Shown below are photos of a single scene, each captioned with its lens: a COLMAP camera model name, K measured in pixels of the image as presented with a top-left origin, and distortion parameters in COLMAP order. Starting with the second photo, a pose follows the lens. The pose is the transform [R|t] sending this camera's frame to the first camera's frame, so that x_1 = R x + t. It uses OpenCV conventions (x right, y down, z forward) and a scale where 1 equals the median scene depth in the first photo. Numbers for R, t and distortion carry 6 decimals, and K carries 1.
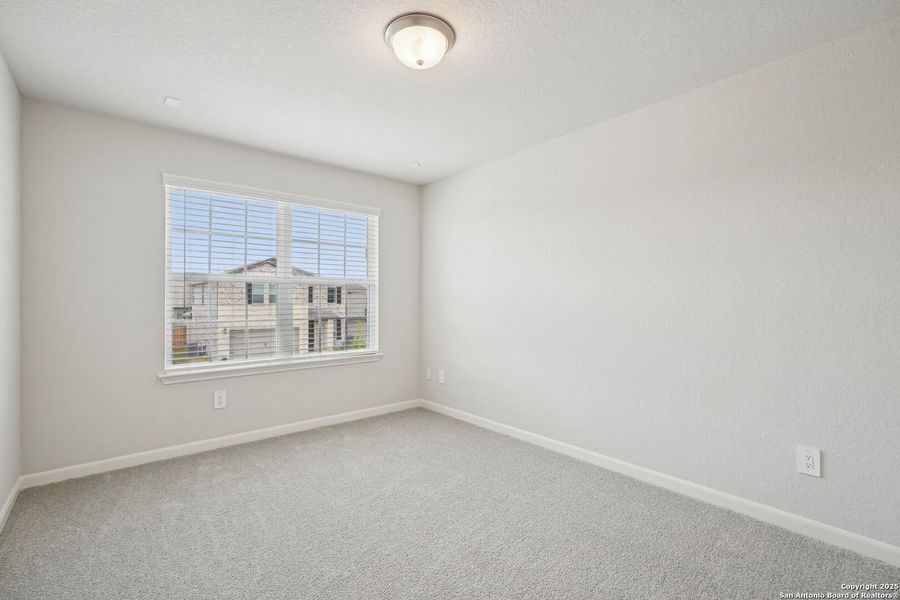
lens RADIAL K [[403.1, 0, 462.9], [0, 403.1, 296.4], [0, 0, 1]] dist [-0.000088, 0.000067]
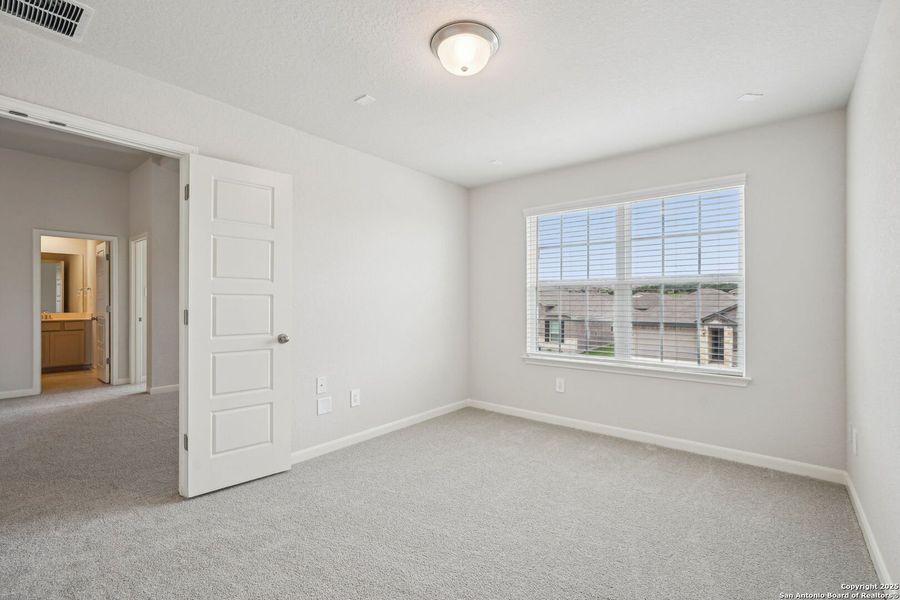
lens RADIAL K [[409.0, 0, 442.5], [0, 409.0, 300.8], [0, 0, 1]] dist [-0.001976, 0.000052]
pose [[0.151047, -0.001502, -0.988525, 0.547996], [0.007698, 0.999970, -0.000343, 0.003714], [0.988497, -0.007558, 0.151054, 0.472758]]
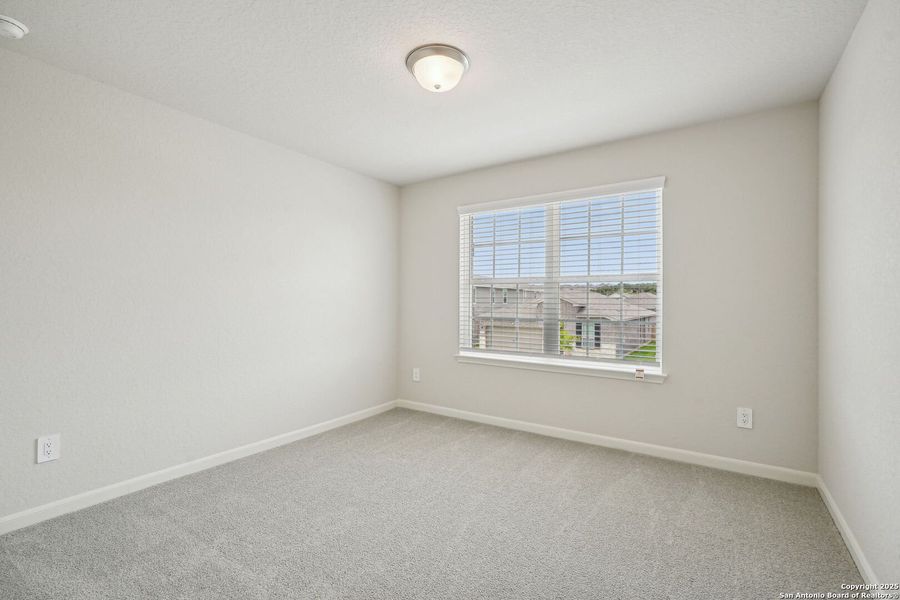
lens RADIAL K [[454.1, 0, 452.1], [0, 454.1, 278.0], [0, 0, 1]] dist [-0.013830, -0.000744]
pose [[0.212605, -0.045530, -0.976077, 0.666812], [0.005140, 0.998952, -0.045478, 0.004621], [0.977125, 0.004652, 0.212616, 0.575463]]
